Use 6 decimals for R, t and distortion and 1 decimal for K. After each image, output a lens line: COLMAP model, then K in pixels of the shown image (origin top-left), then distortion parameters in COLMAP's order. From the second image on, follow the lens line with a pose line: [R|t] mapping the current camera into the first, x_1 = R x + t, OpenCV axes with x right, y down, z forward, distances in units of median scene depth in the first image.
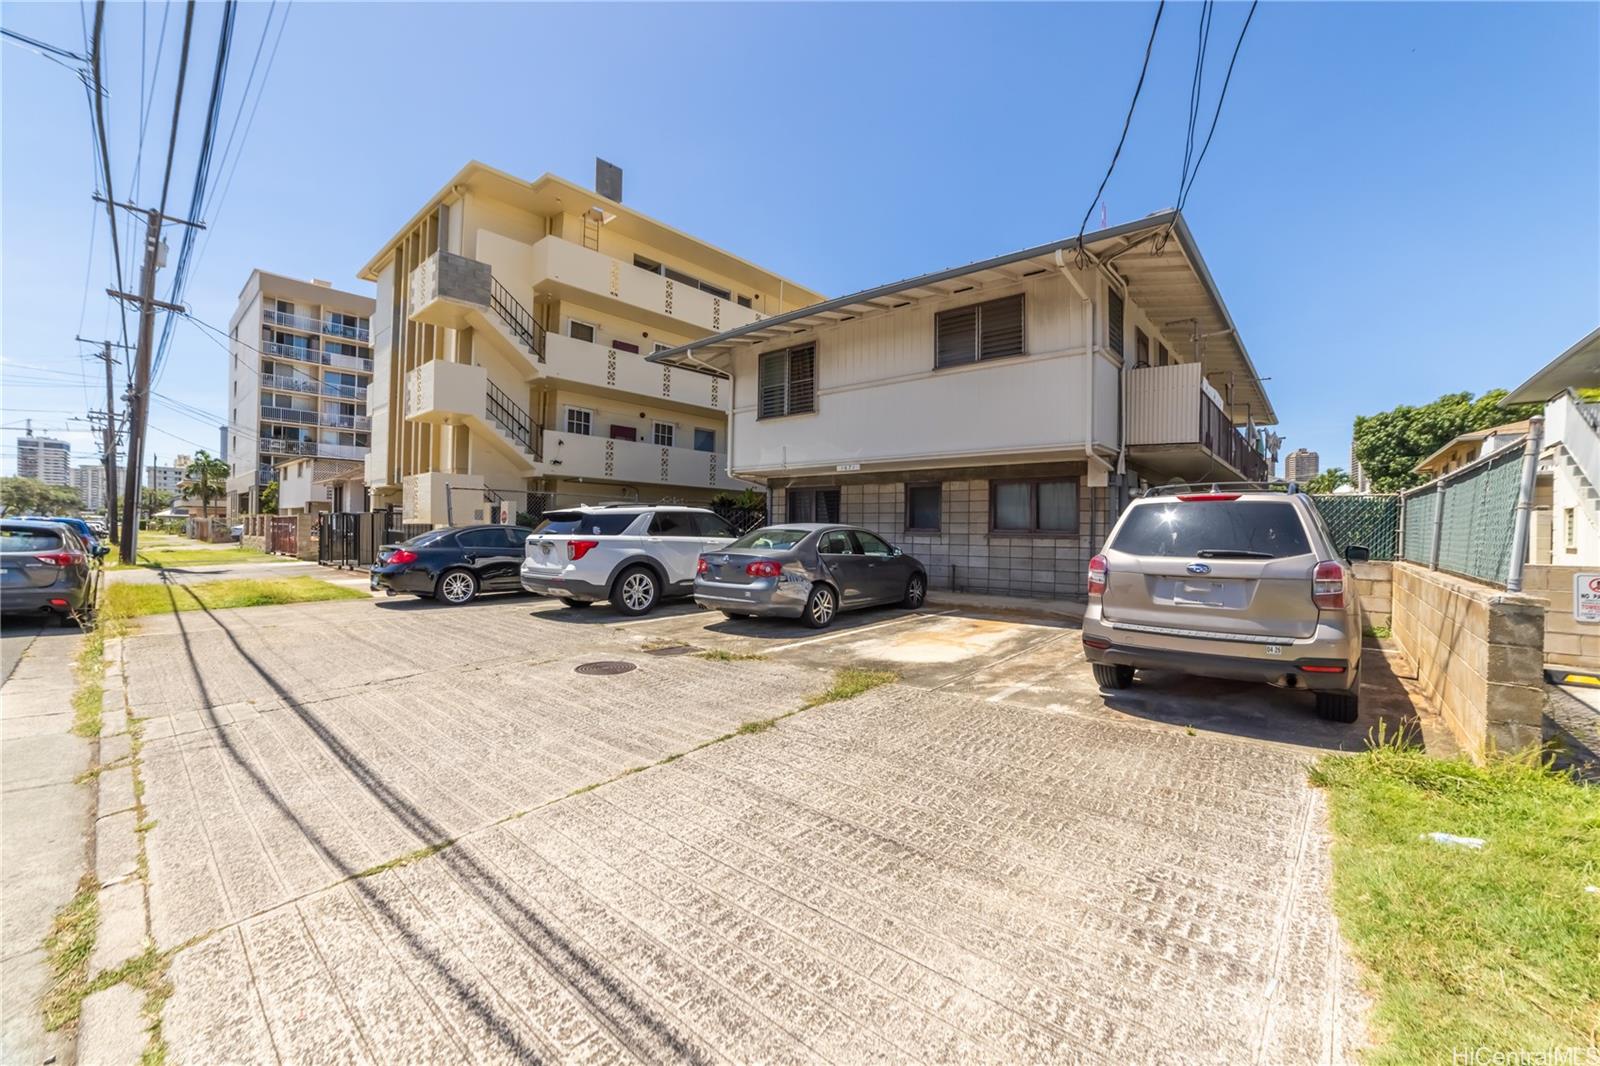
lens RADIAL K [[631.1, 0, 803.6], [0, 631.1, 523.3], [0, 0, 1]] dist [-0.000569, 0.000380]
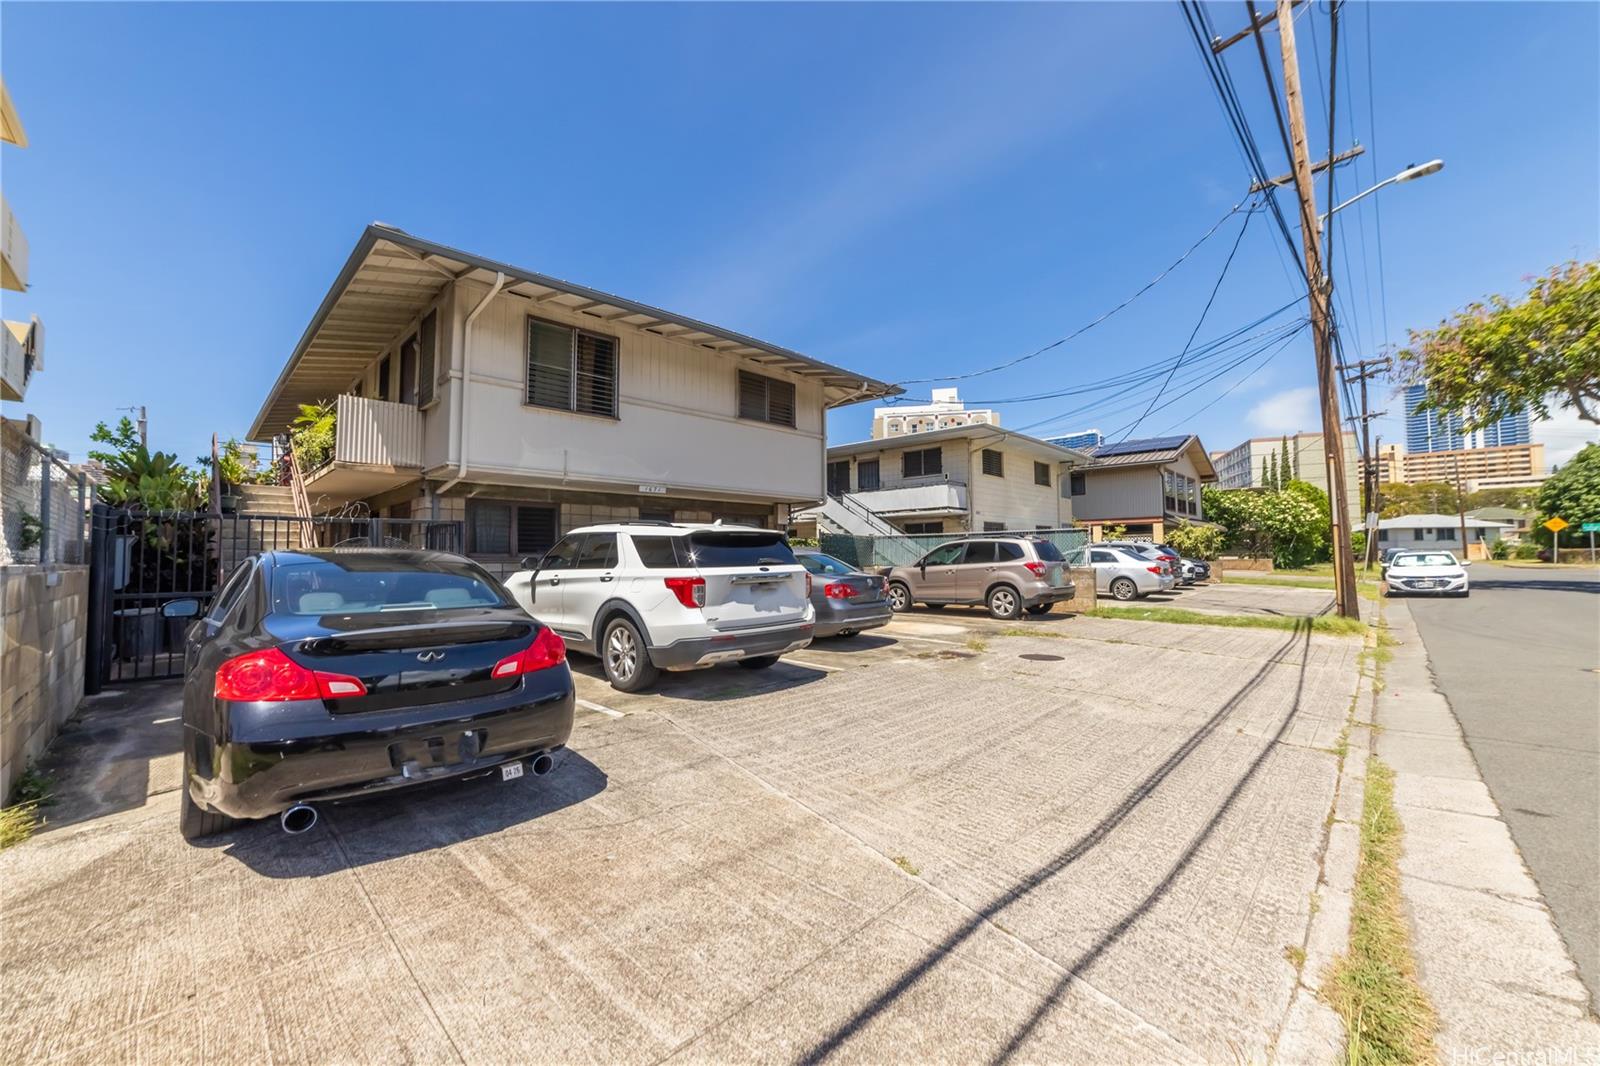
lens RADIAL K [[631.1, 0, 804.3], [0, 631.1, 544.6], [0, 0, 1]] dist [-0.000569, 0.000380]
pose [[0.099086, 0.006244, 0.995059, -0.913917], [-0.006105, 0.999965, -0.005667, -0.002302], [-0.995060, -0.005513, 0.099120, 0.740037]]
